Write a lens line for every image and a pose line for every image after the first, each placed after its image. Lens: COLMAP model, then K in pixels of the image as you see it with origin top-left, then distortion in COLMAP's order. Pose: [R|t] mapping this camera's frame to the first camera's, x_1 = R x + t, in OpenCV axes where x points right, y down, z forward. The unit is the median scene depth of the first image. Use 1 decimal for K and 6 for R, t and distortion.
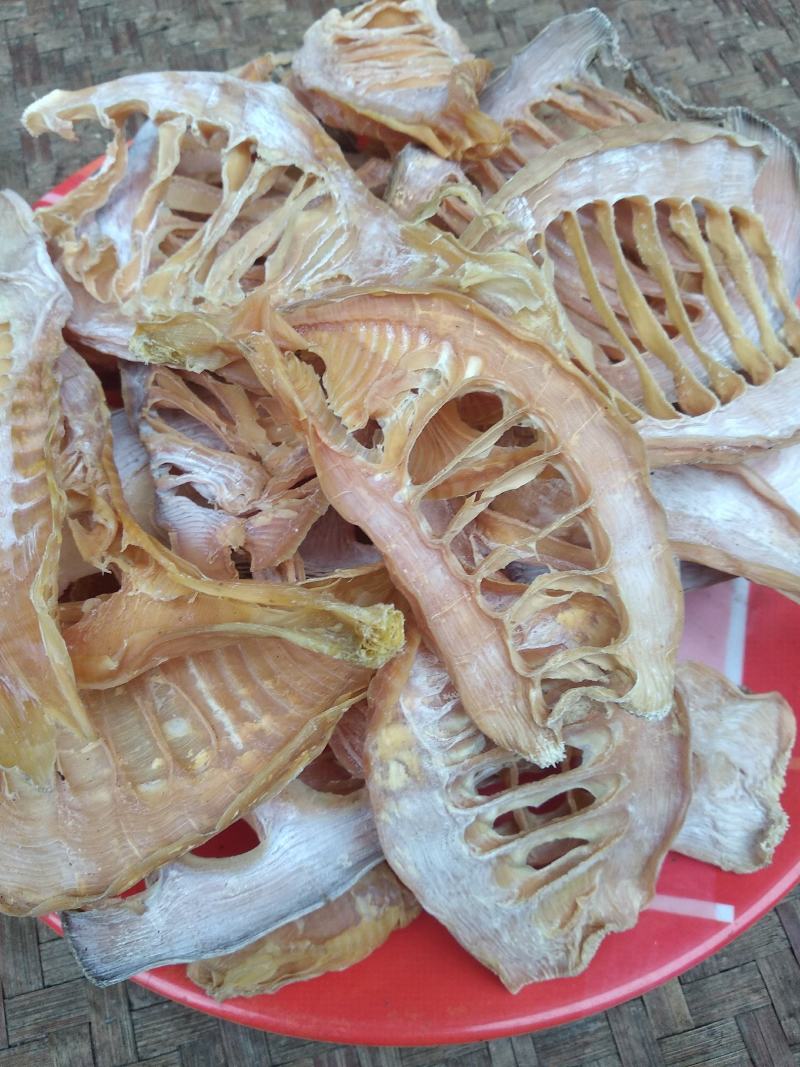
lens RADIAL K [[871.6, 0, 400.8], [0, 871.6, 568.1], [0, 0, 1]] dist [0.031711, -0.048436]
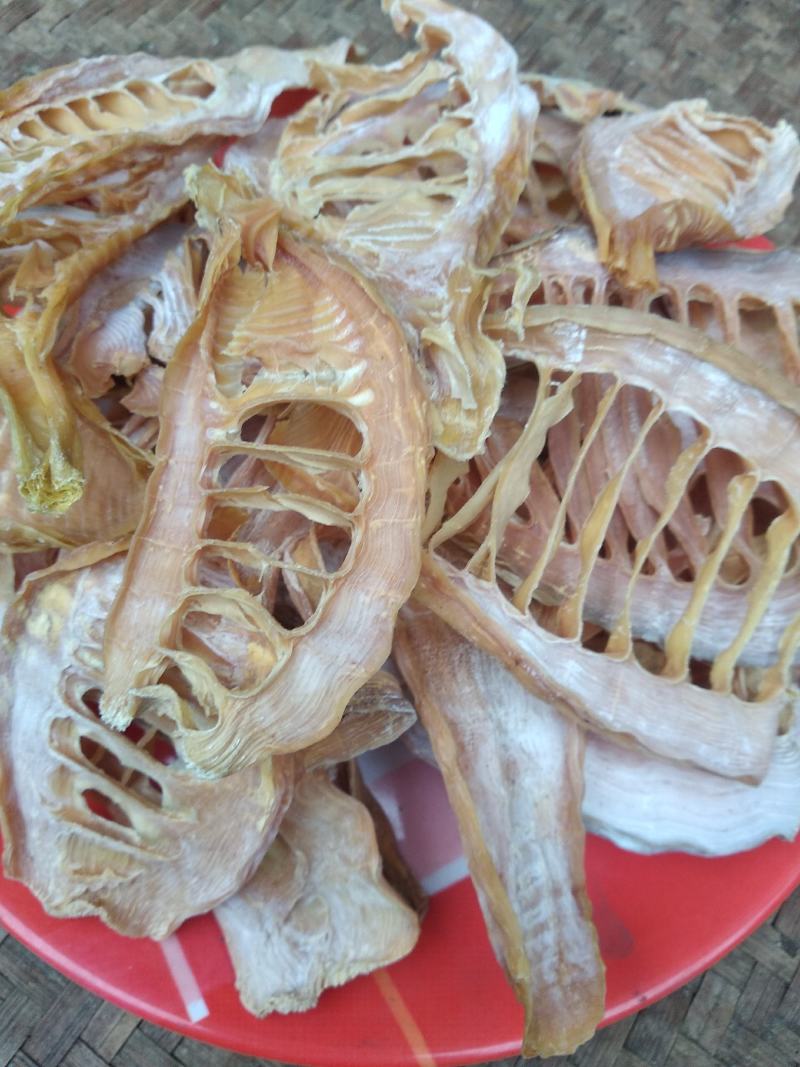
lens RADIAL K [[871.6, 0, 400.8], [0, 871.6, 568.1], [0, 0, 1]] dist [0.031711, -0.048436]
pose [[0.639096, 0.727450, -0.249745, 0.431475], [-0.729739, 0.676090, 0.101899, -0.204570], [0.242977, 0.117125, 0.962935, 0.087124]]
